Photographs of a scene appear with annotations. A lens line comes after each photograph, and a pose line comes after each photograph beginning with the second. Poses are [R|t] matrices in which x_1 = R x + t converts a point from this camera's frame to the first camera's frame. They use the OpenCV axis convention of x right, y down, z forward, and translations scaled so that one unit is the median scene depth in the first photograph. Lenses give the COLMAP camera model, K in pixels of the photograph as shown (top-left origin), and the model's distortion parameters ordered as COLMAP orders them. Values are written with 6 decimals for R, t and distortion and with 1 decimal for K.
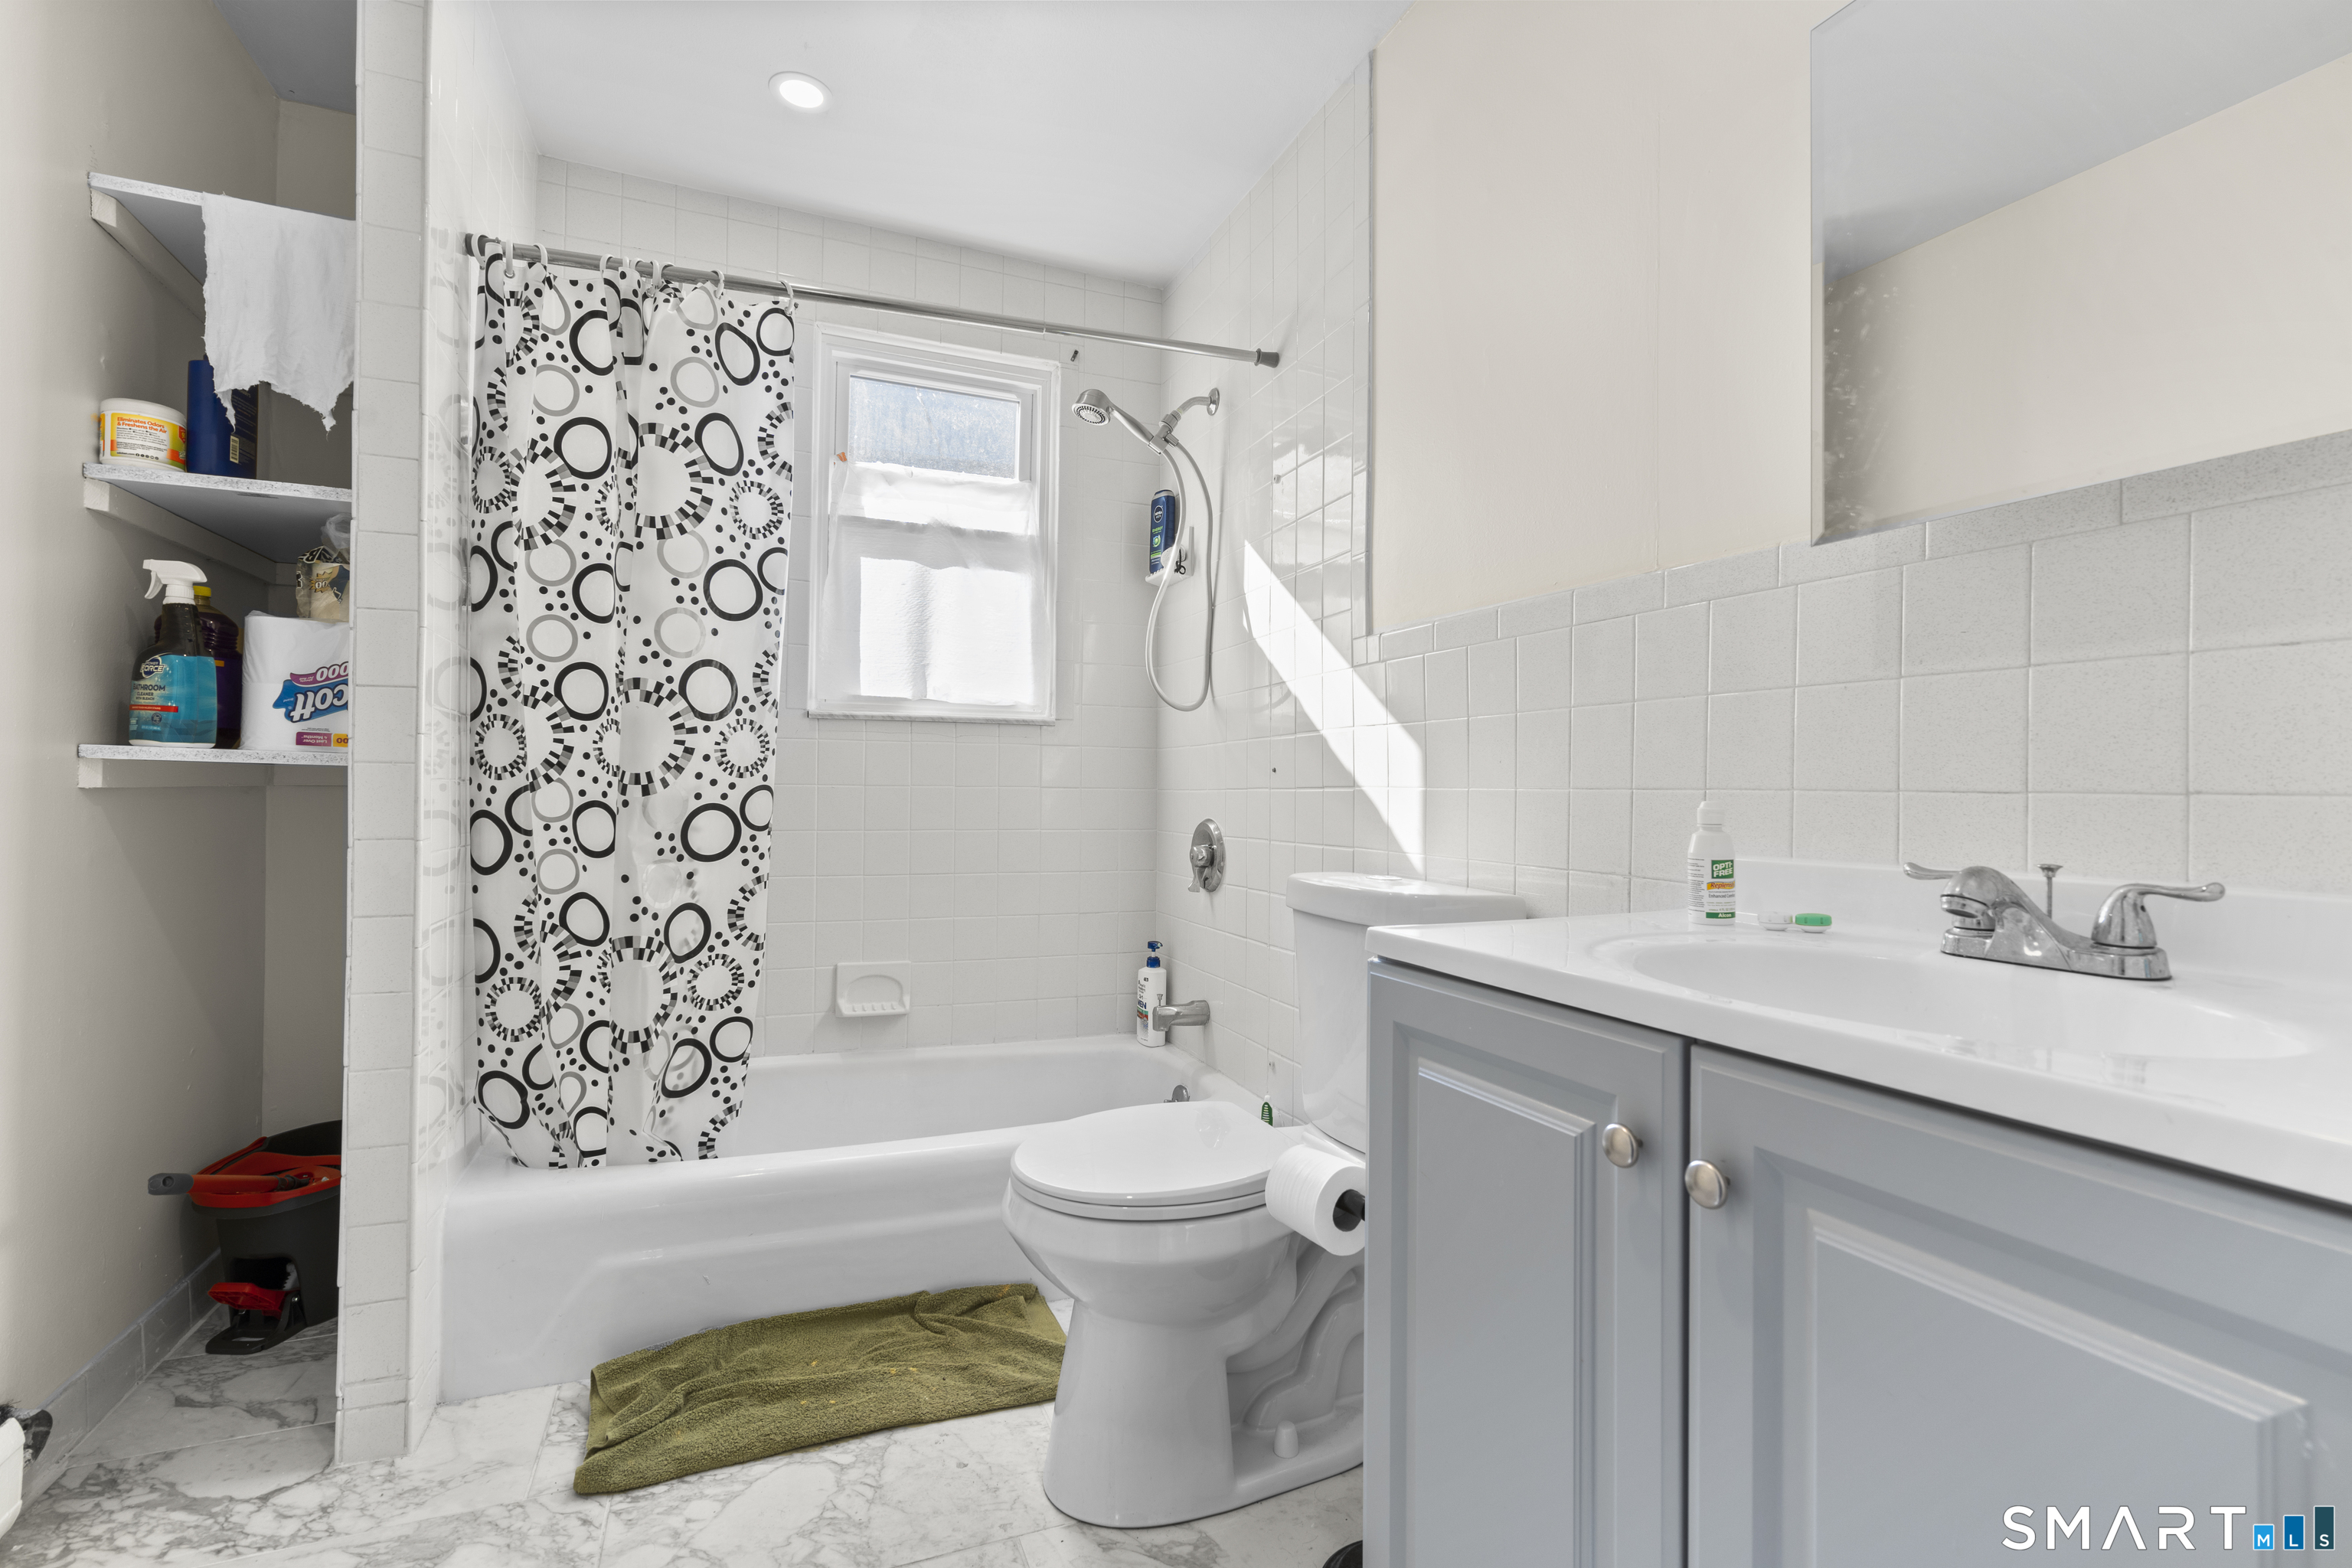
lens RADIAL K [[1055.0, 0, 1170.7], [0, 1055.0, 802.6], [0, 0, 1]] dist [-0.000575, 0.000185]
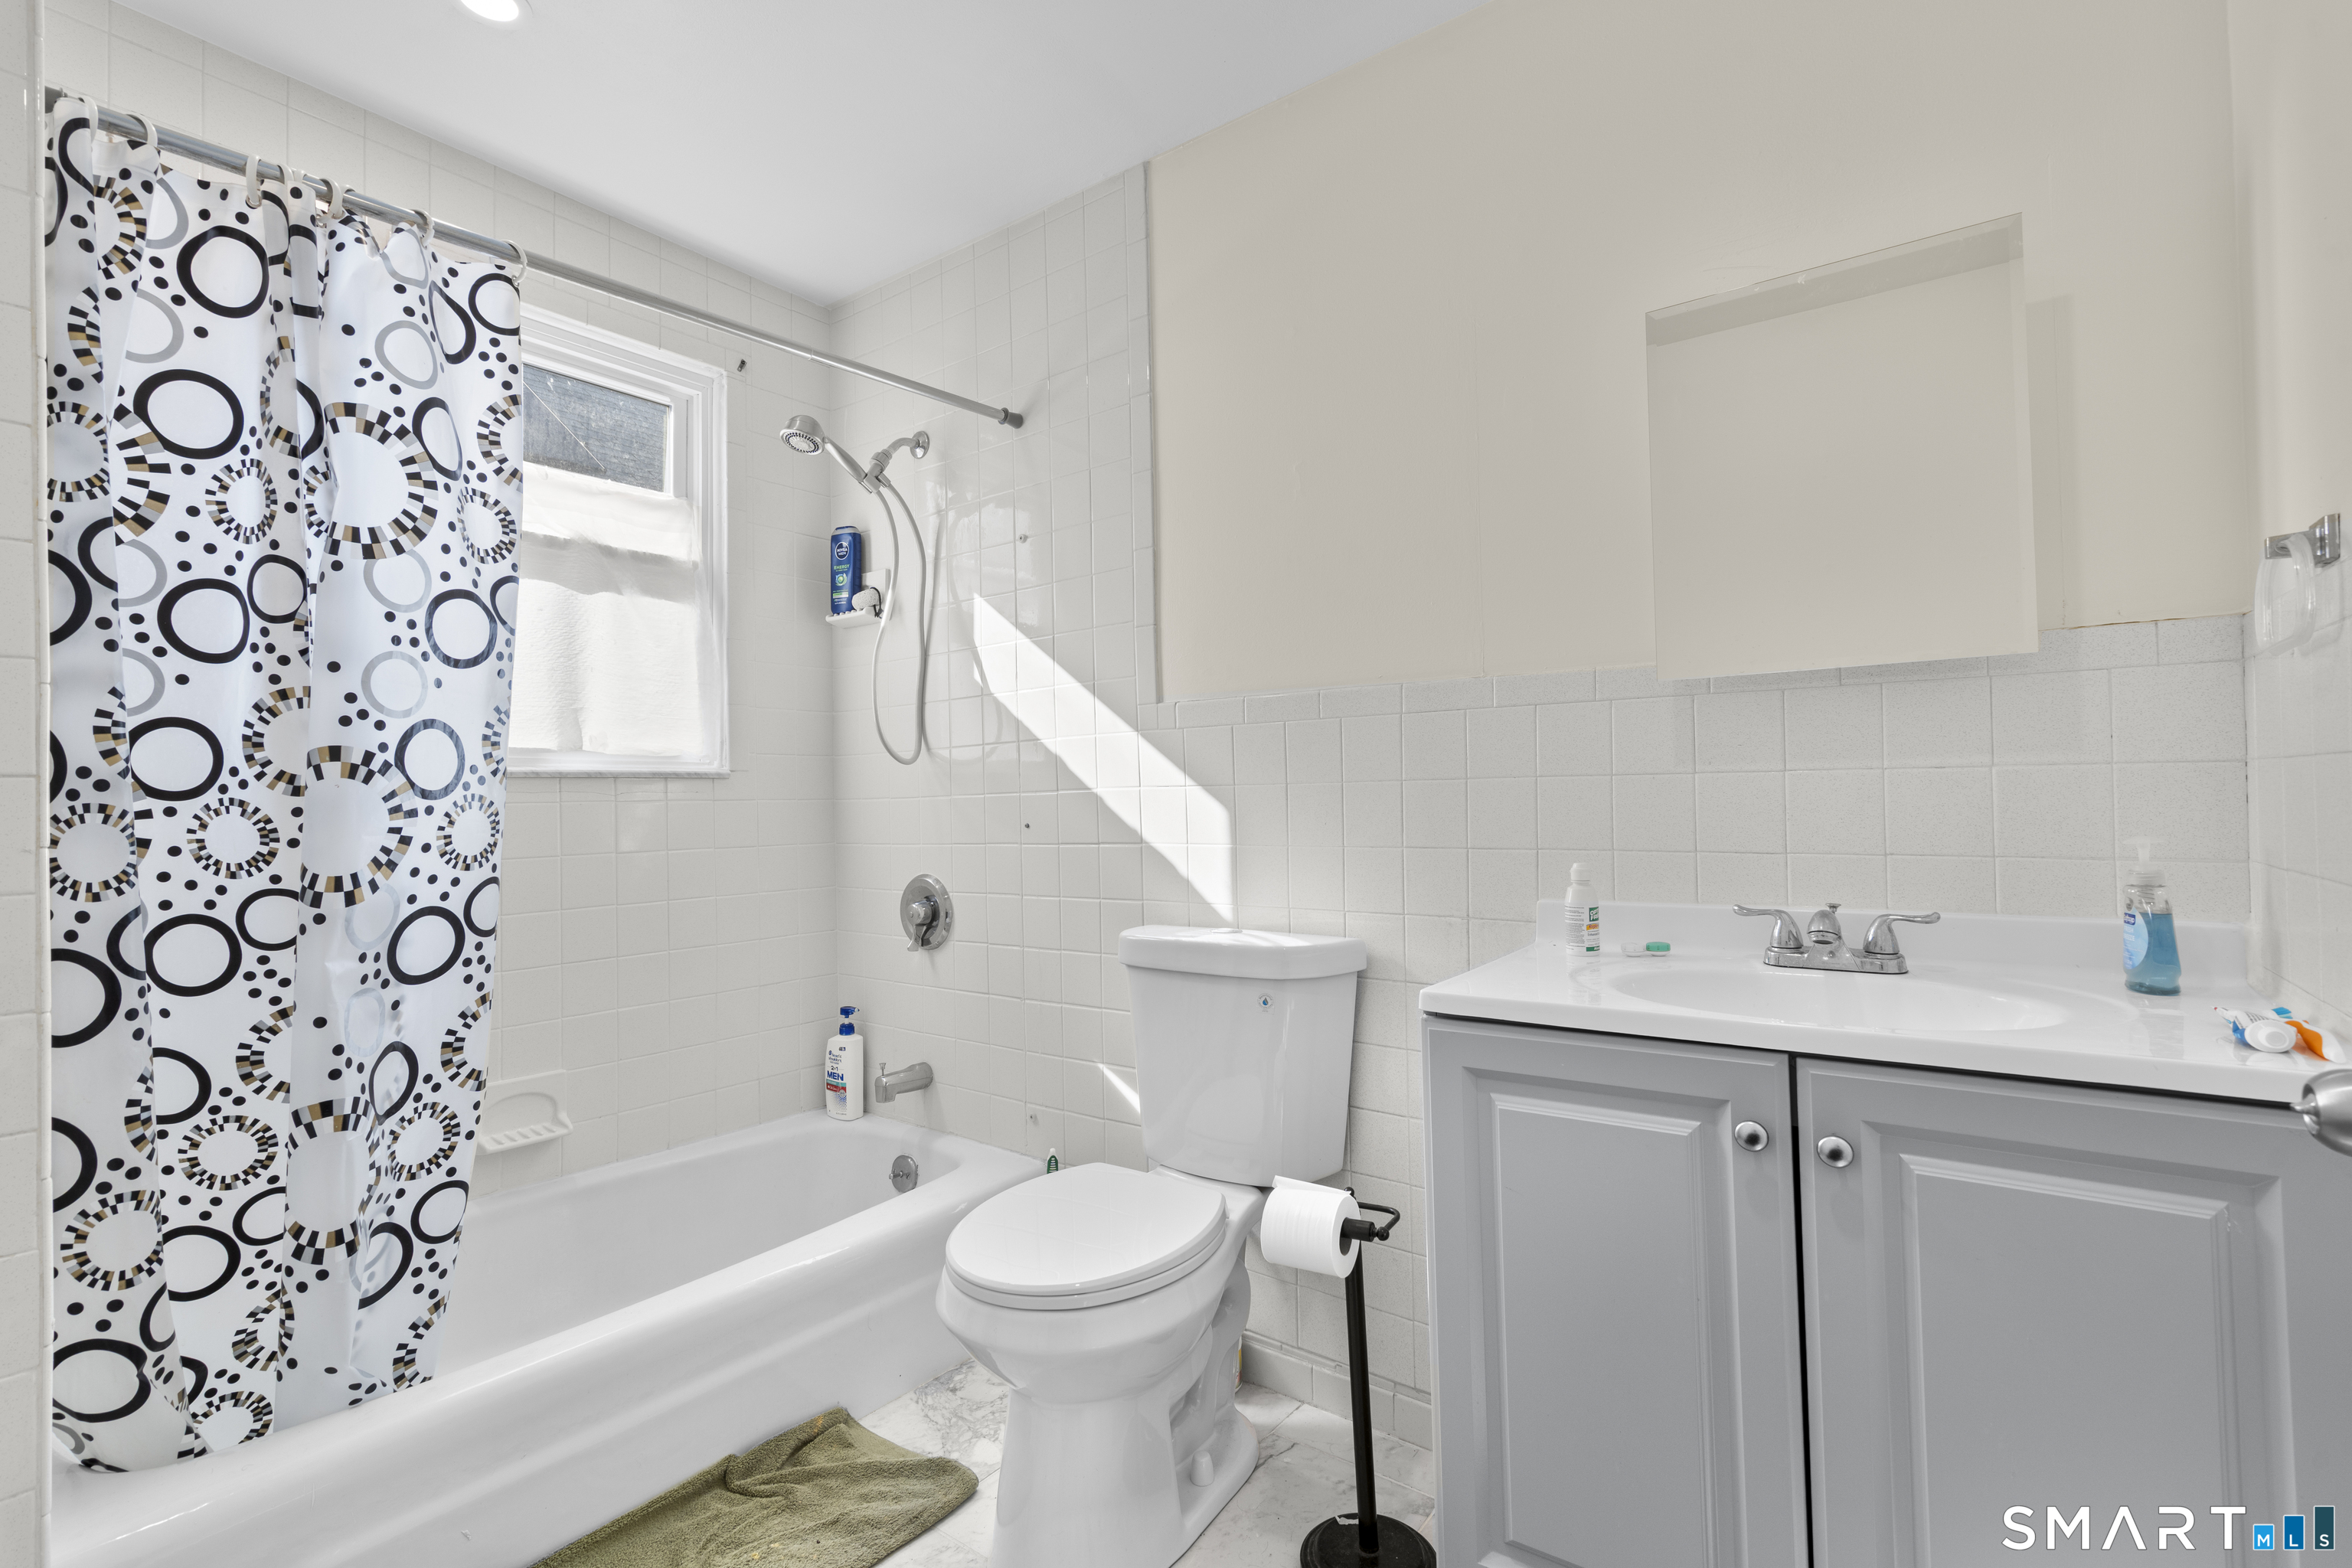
lens RADIAL K [[1055.0, 0, 1179.6], [0, 1055.0, 804.8], [0, 0, 1]] dist [-0.000575, 0.000185]
pose [[0.858779, -0.028191, 0.511570, -0.353366], [0.034143, 0.999414, -0.002243, -0.052242], [-0.511207, 0.019393, 0.859239, 0.068108]]
